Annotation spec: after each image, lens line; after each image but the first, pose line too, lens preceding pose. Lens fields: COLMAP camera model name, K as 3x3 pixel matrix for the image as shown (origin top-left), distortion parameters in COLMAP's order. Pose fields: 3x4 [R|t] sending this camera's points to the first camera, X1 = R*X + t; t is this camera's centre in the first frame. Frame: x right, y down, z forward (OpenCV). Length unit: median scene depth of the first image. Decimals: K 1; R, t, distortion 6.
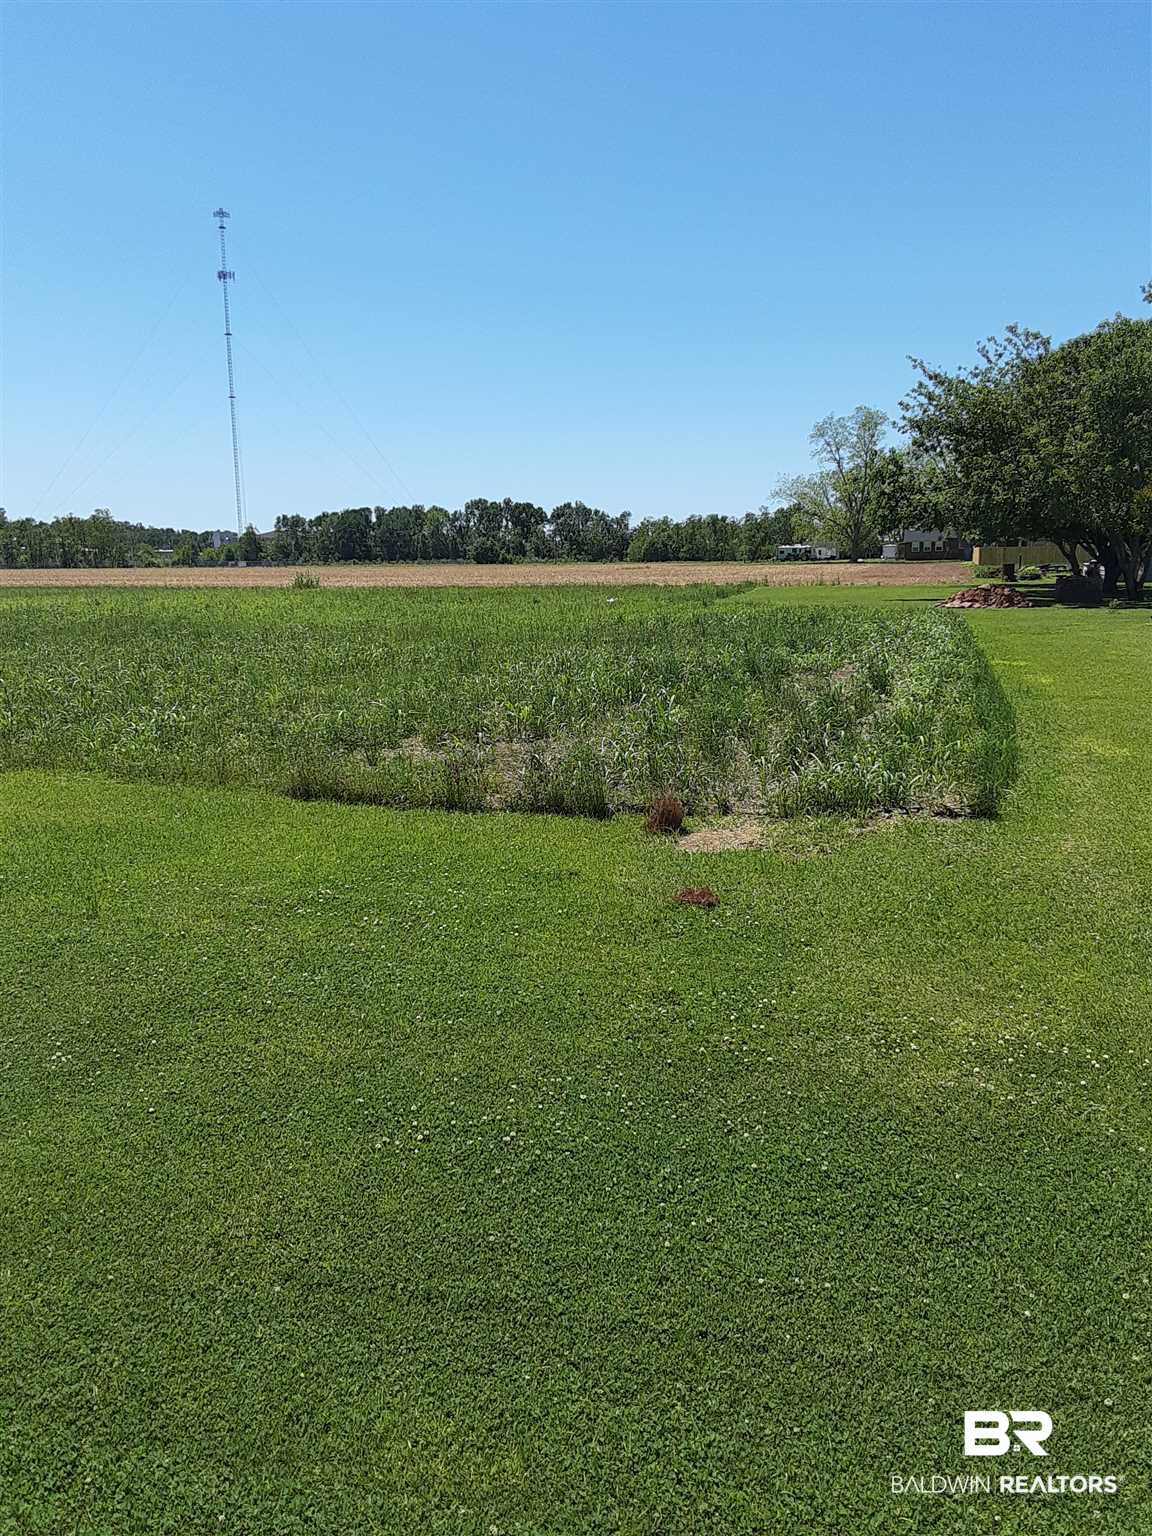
lens RADIAL K [[1199.1, 0, 604.8], [0, 1199.1, 752.6], [0, 0, 1]] dist [0.092533, -0.063641]
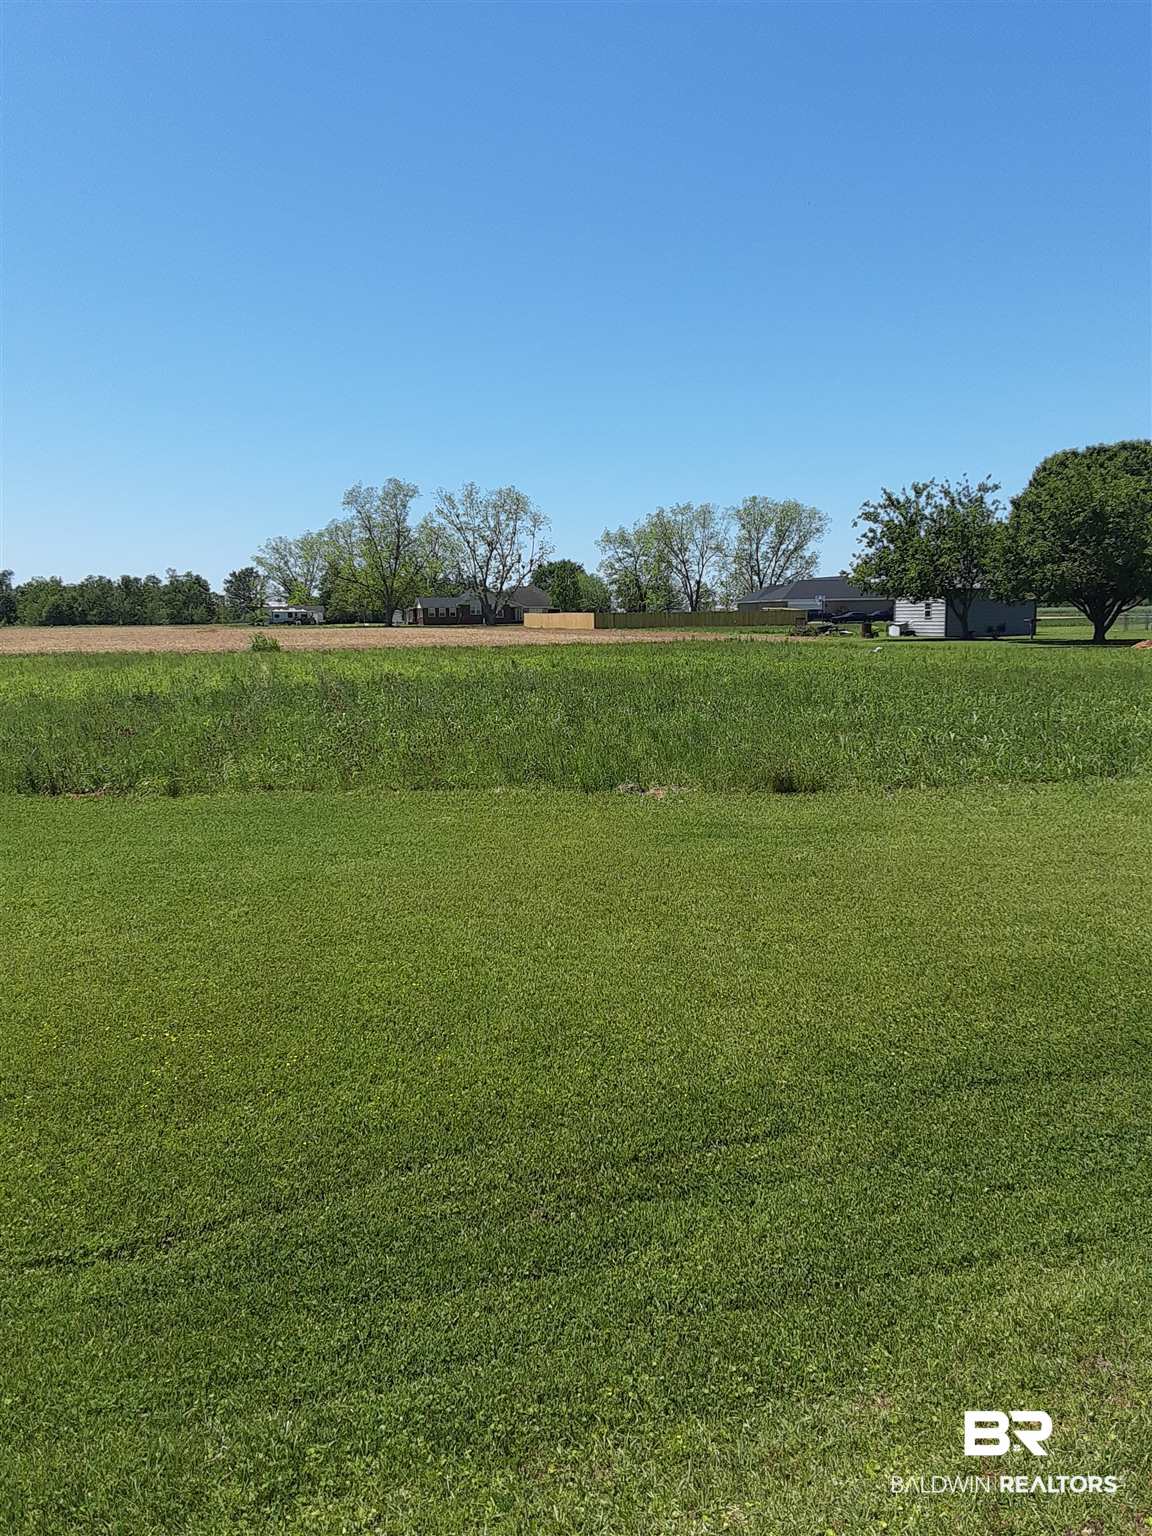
lens RADIAL K [[1199.1, 0, 562.4], [0, 1199.1, 756.2], [0, 0, 1]] dist [0.092533, -0.063641]
pose [[0.862644, -0.056258, 0.502673, -0.184984], [0.081972, 0.996207, -0.029180, -0.005938], [-0.499125, 0.066377, 0.863984, 0.049553]]
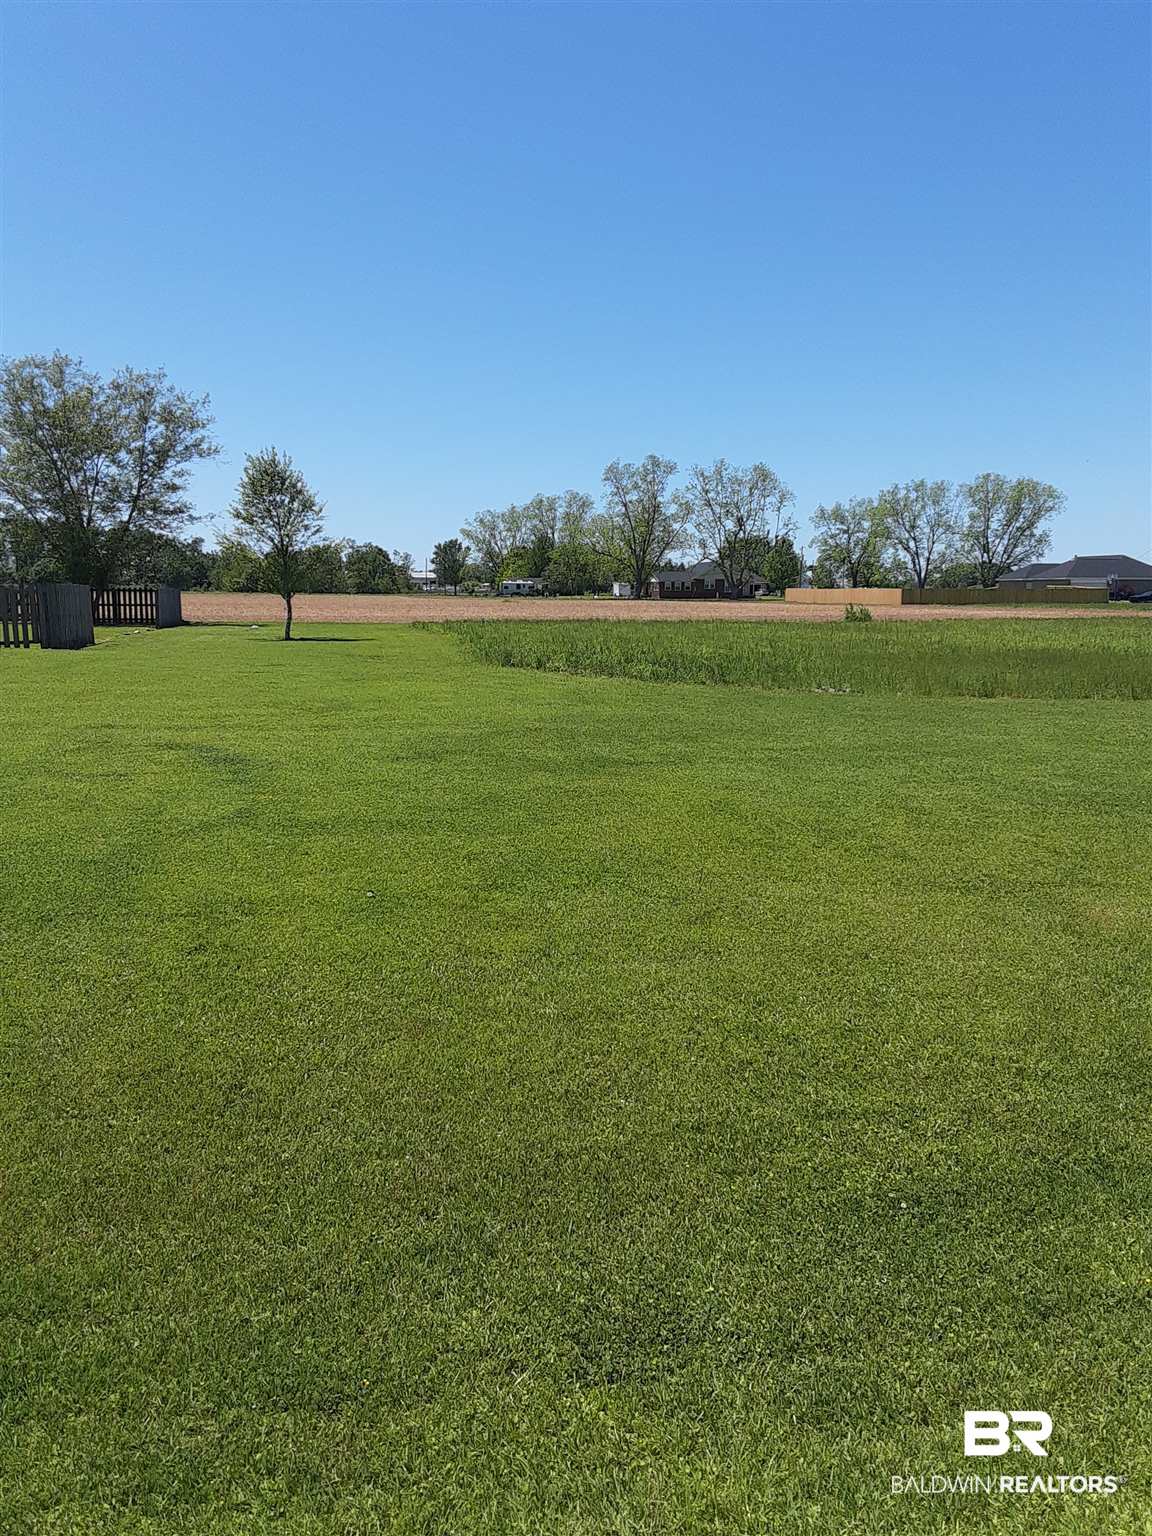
lens RADIAL K [[1199.1, 0, 481.4], [0, 1199.1, 800.3], [0, 0, 1]] dist [0.092533, -0.063641]
pose [[0.895600, -0.057014, 0.441192, -0.404209], [0.051849, 0.998372, 0.023767, -0.011924], [-0.441829, 0.001590, 0.897098, 0.101592]]
